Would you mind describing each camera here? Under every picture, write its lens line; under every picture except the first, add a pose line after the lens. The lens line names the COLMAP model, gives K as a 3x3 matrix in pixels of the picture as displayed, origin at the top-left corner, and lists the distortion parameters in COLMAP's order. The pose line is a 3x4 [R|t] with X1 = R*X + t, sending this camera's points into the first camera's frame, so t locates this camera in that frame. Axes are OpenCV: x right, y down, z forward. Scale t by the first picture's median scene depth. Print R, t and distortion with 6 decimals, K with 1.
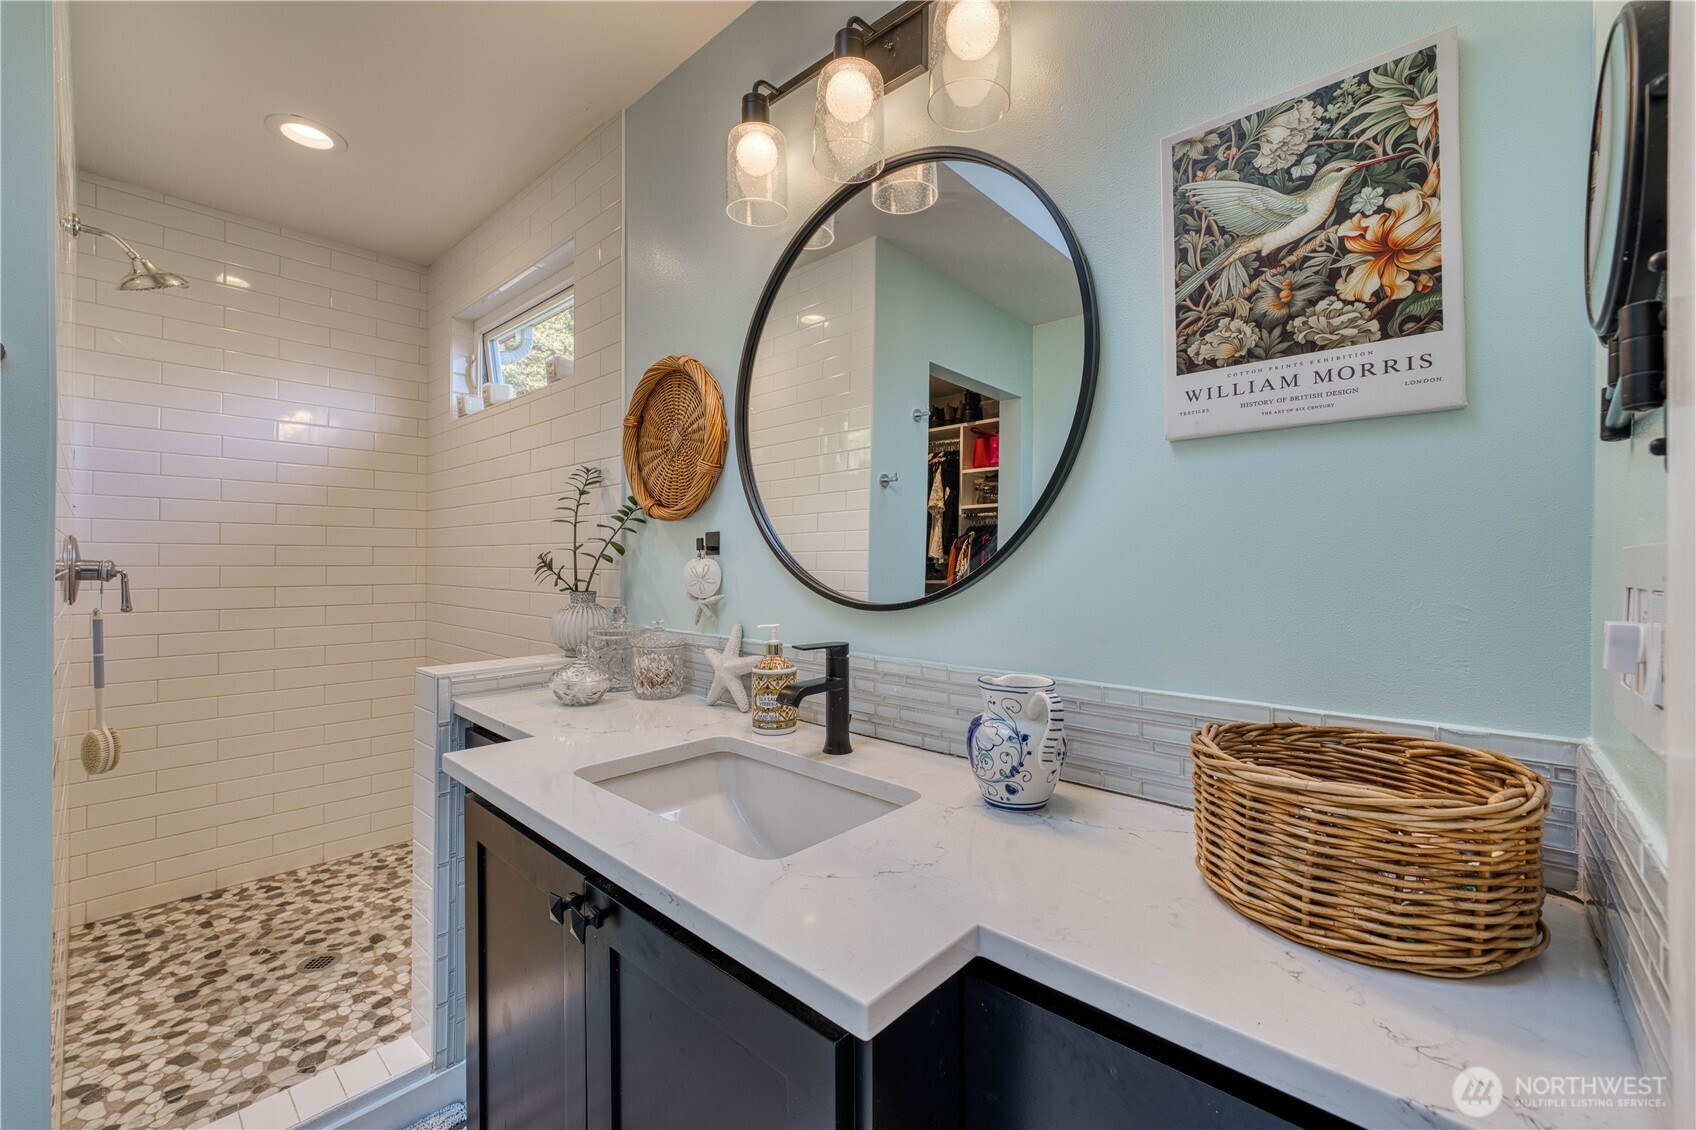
lens RADIAL K [[690.5, 0, 852.4], [0, 690.5, 555.2], [0, 0, 1]] dist [-0.002185, 0.000516]
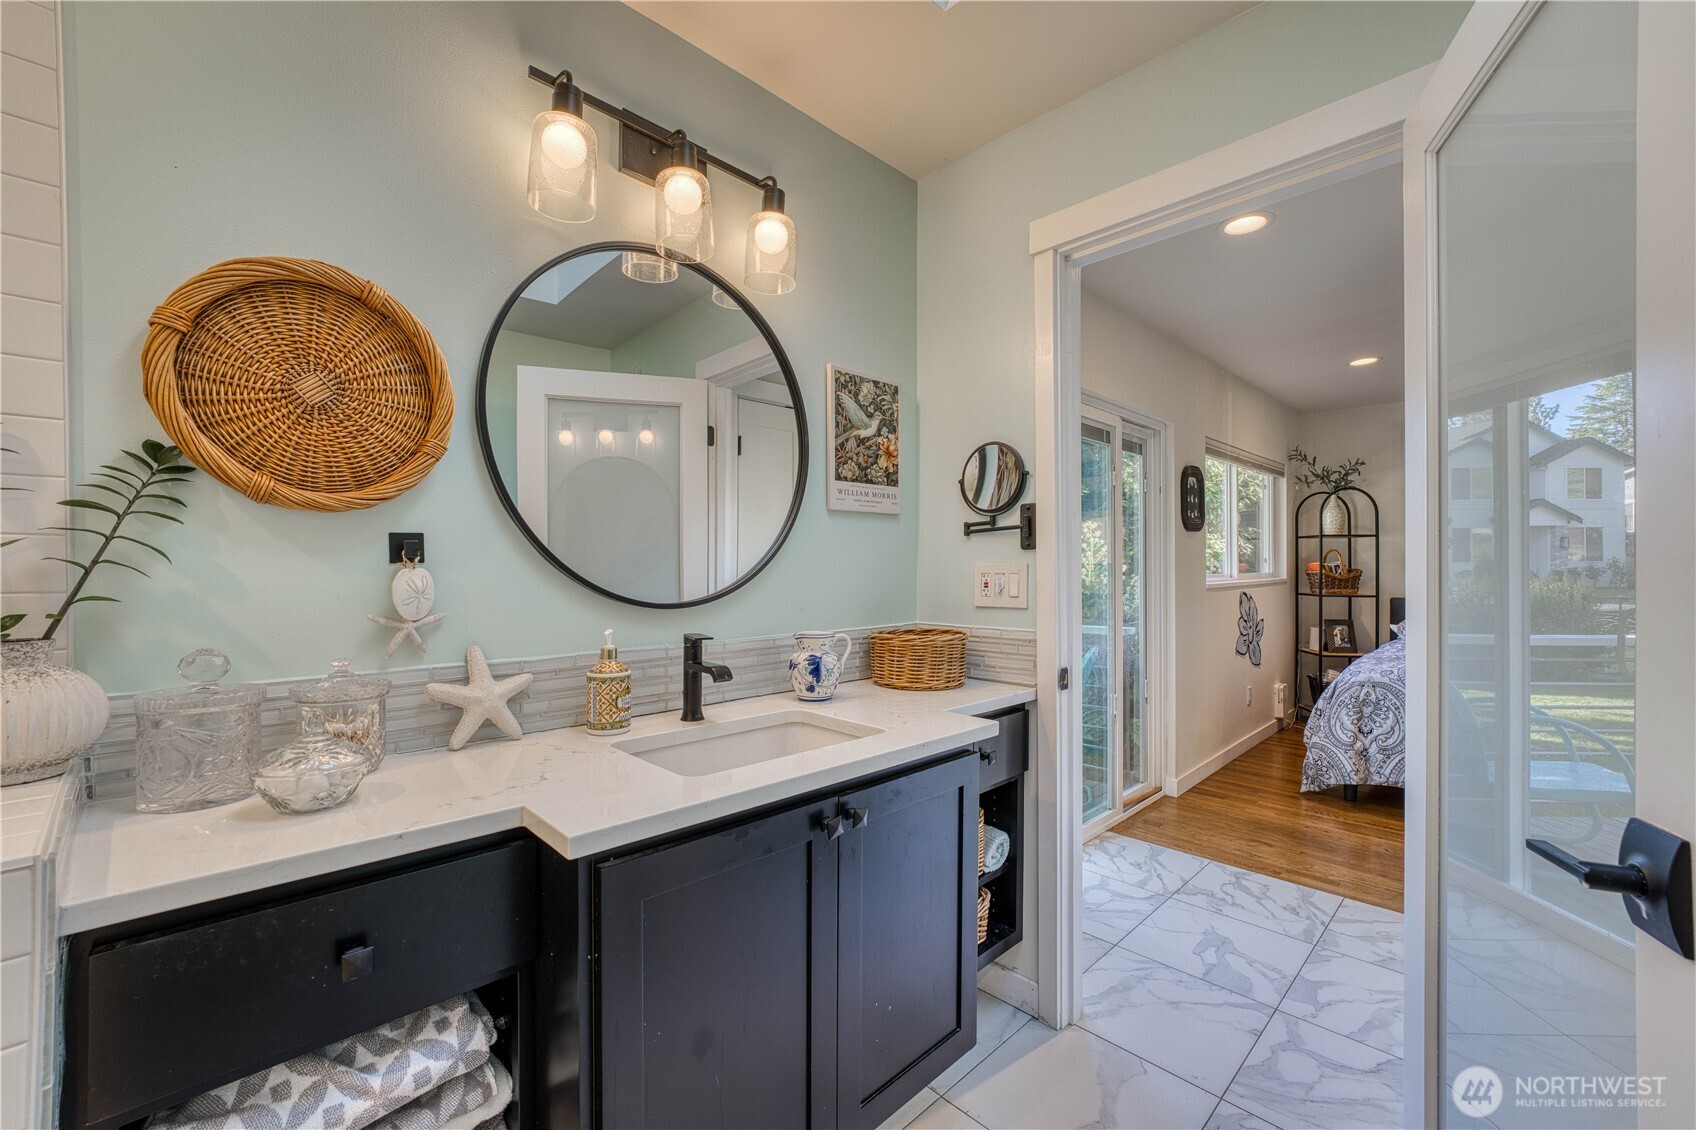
lens RADIAL K [[690.5, 0, 852.4], [0, 690.5, 555.2], [0, 0, 1]] dist [-0.002185, 0.000516]
pose [[0.070733, 0.006798, 0.997472, -1.706747], [-0.014383, 0.999880, -0.005794, -0.021046], [-0.997392, -0.013936, 0.070823, 0.831811]]
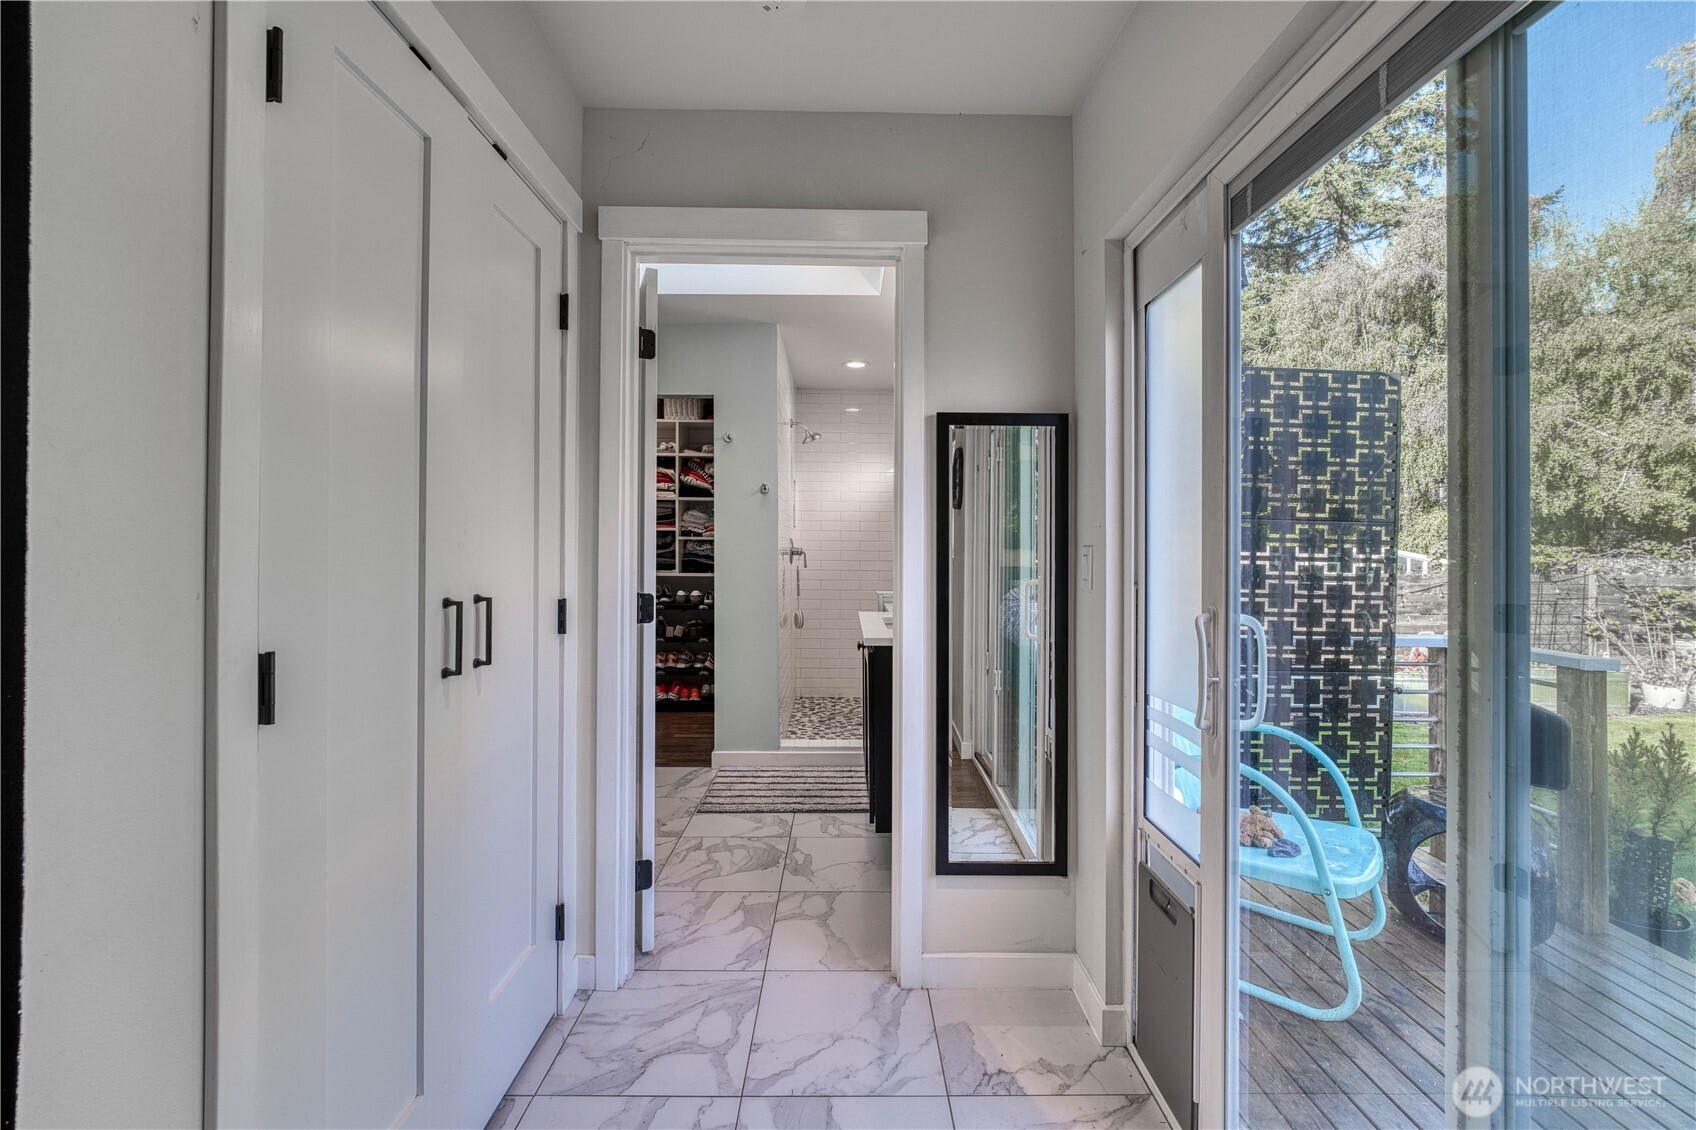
lens RADIAL K [[690.5, 0, 852.4], [0, 690.5, 555.2], [0, 0, 1]] dist [-0.002185, 0.000516]
pose [[0.673423, 0.001817, -0.739255, 2.875732], [0.002963, 0.999982, 0.005157, 0.066171], [0.739252, -0.005663, 0.673406, -1.805270]]
